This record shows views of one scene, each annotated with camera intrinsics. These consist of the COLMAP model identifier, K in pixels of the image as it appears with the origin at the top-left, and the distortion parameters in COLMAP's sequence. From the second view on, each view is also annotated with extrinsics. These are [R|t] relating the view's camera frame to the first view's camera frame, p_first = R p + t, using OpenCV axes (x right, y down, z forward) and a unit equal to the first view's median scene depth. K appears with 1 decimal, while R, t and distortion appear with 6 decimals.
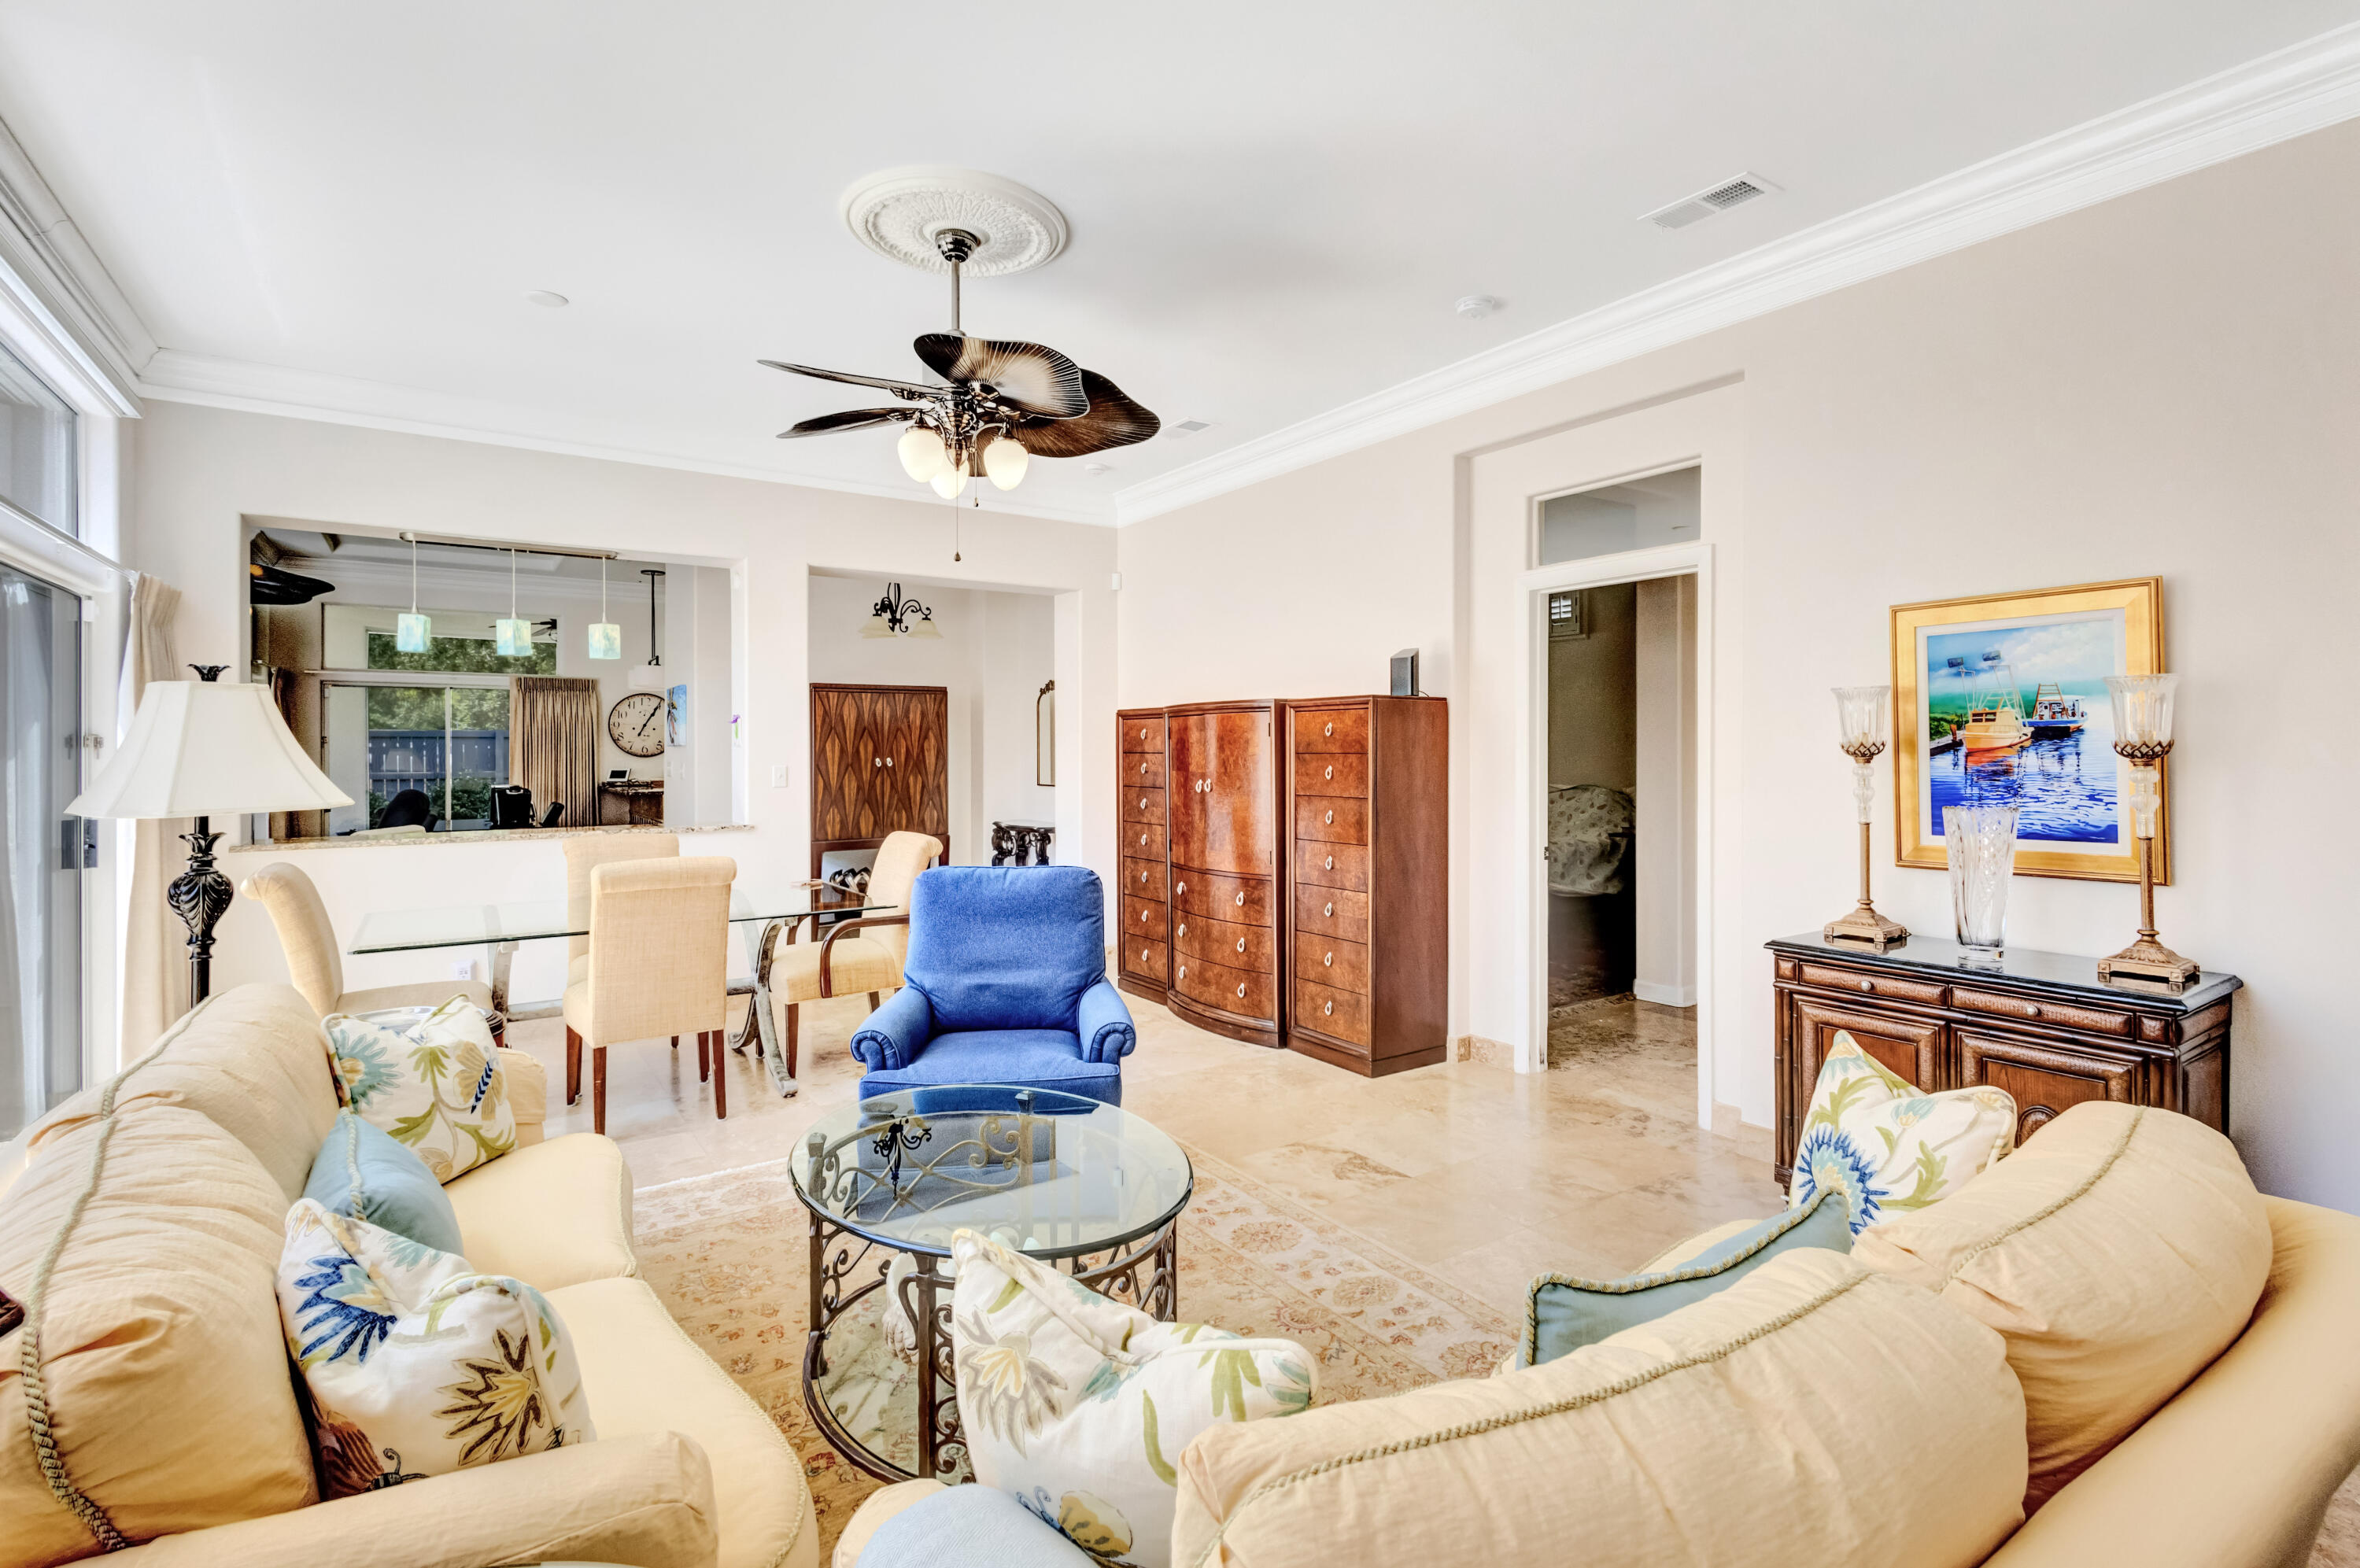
lens RADIAL K [[1125.5, 0, 1180.4], [0, 1125.5, 768.3], [0, 0, 1]] dist [0.012956, -0.003392]
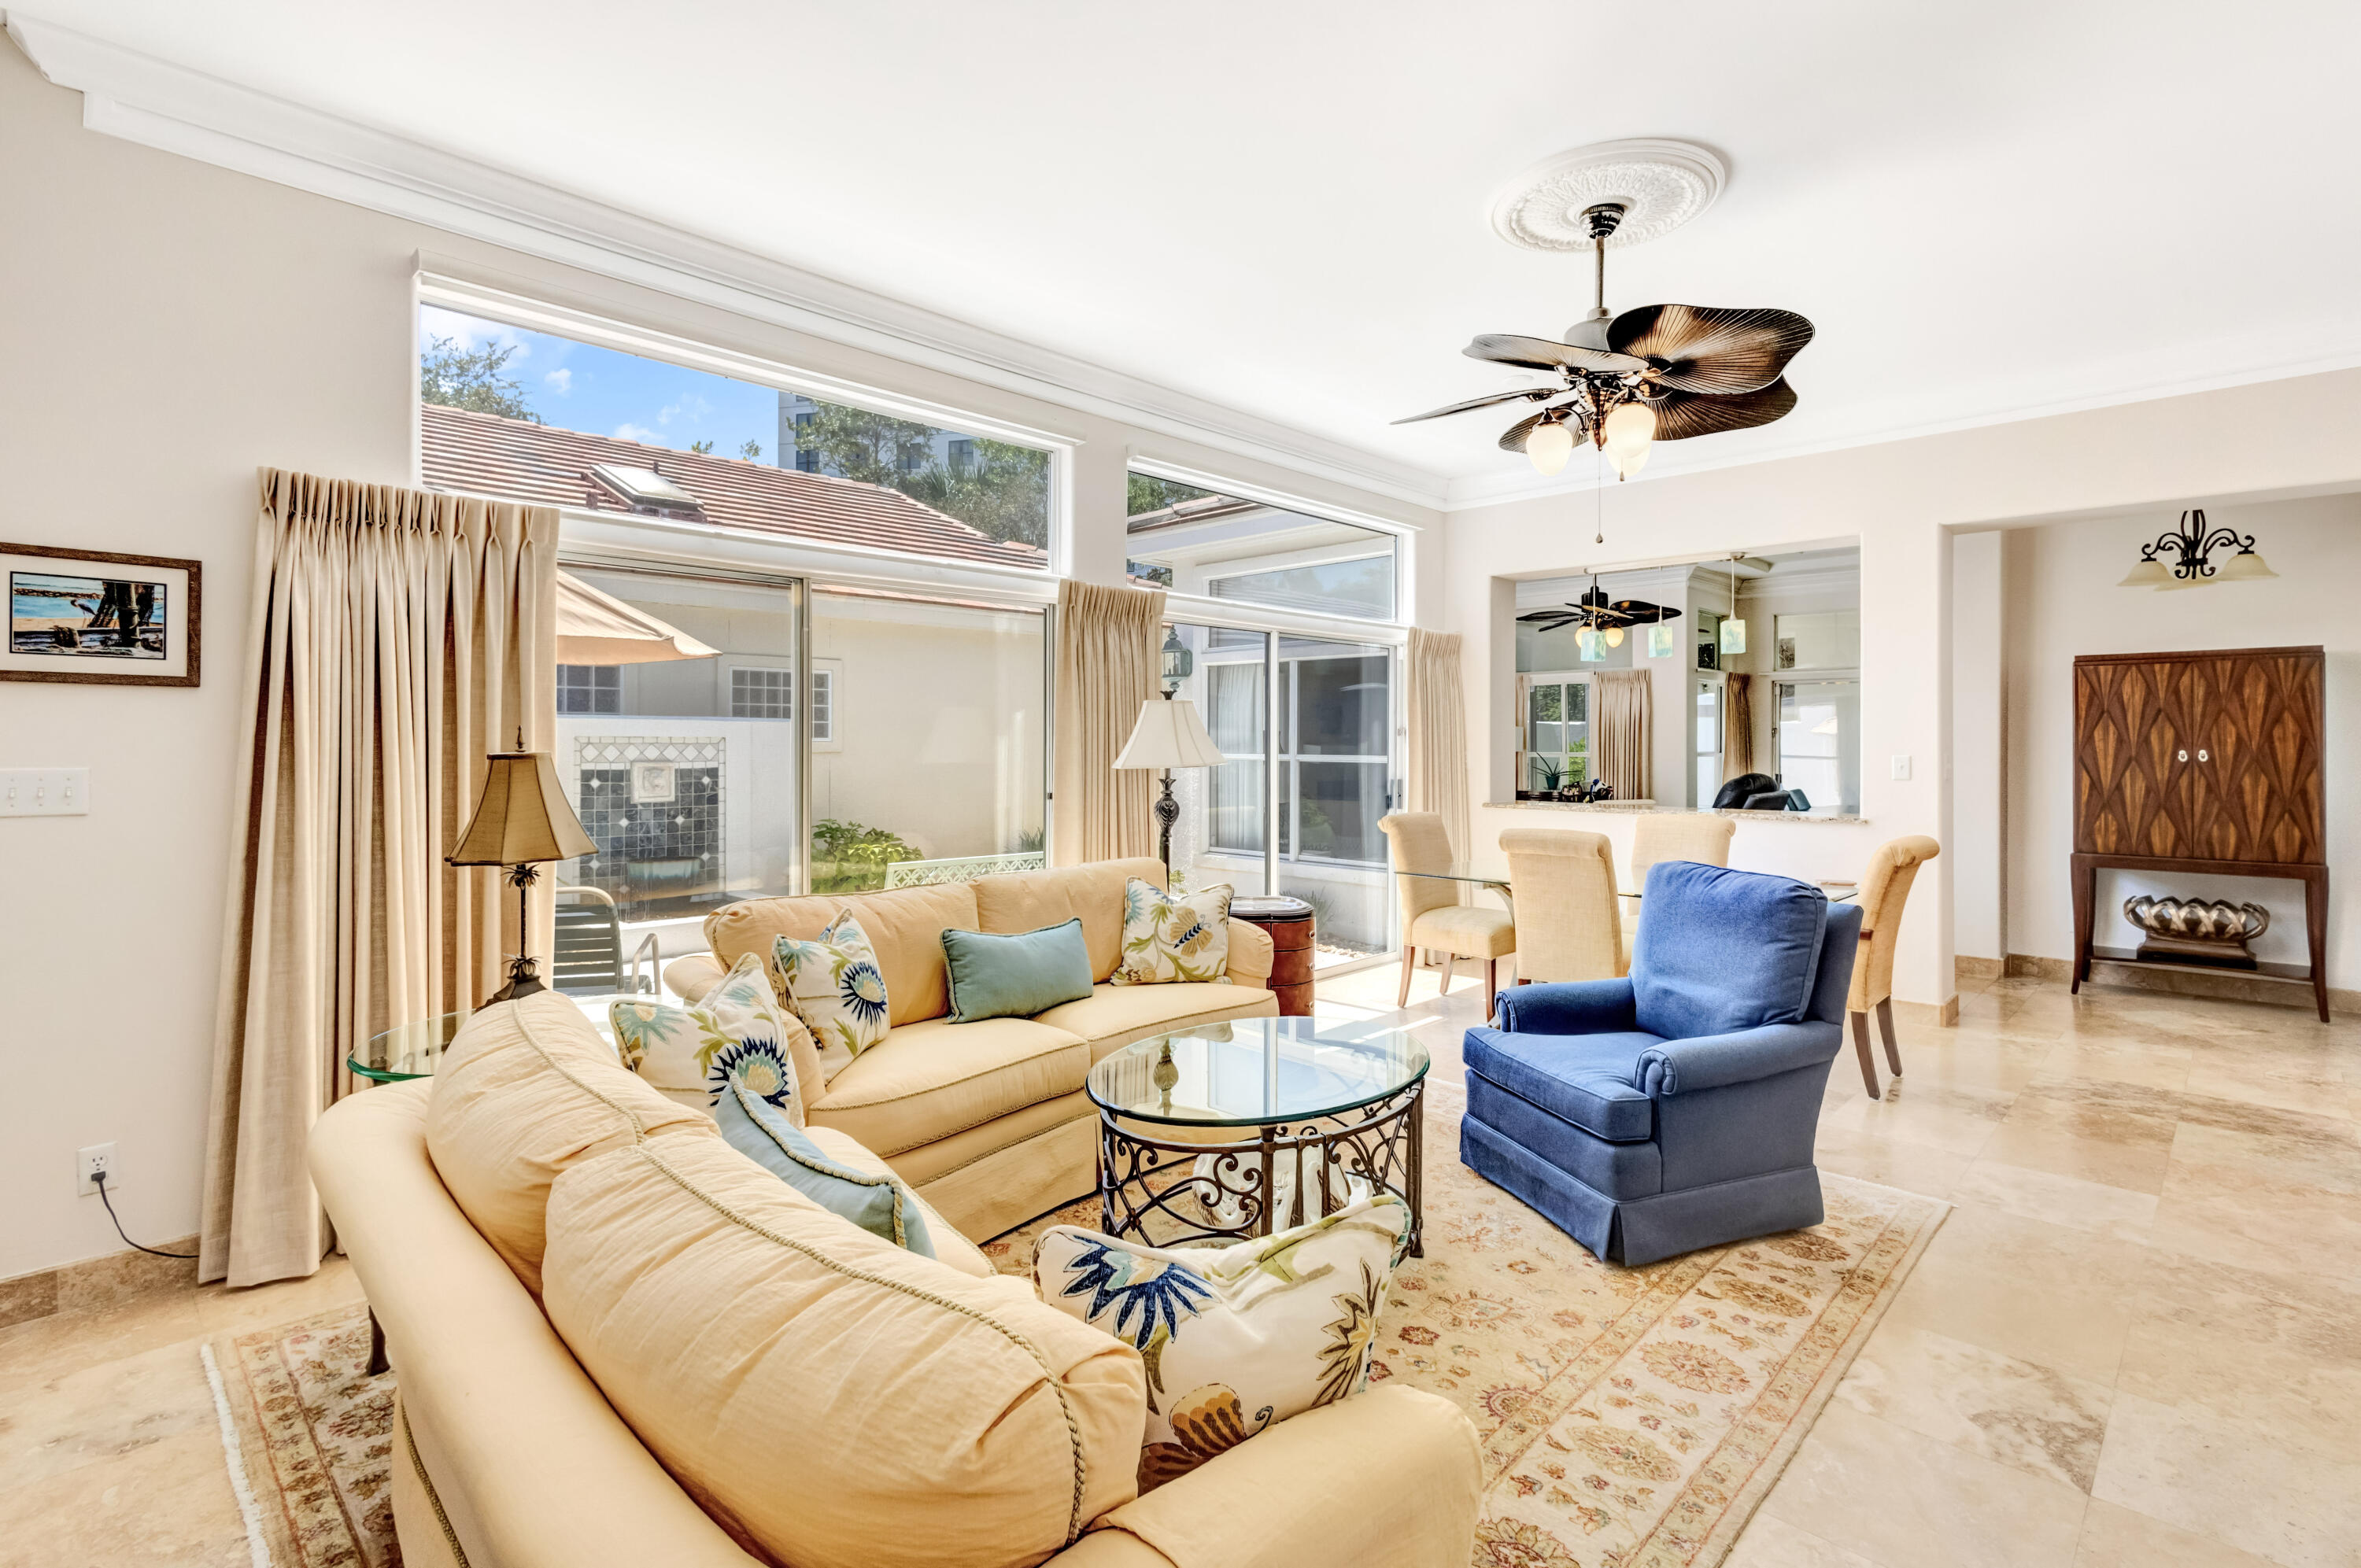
lens RADIAL K [[1125.9, 0, 1209.2], [0, 1125.9, 738.5], [0, 0, 1]] dist [0.012956, -0.003392]
pose [[0.220882, 0.005324, -0.975286, 0.564753], [-0.021988, 0.999758, 0.000478, -0.005466], [0.975053, 0.021339, 0.220945, 0.371972]]
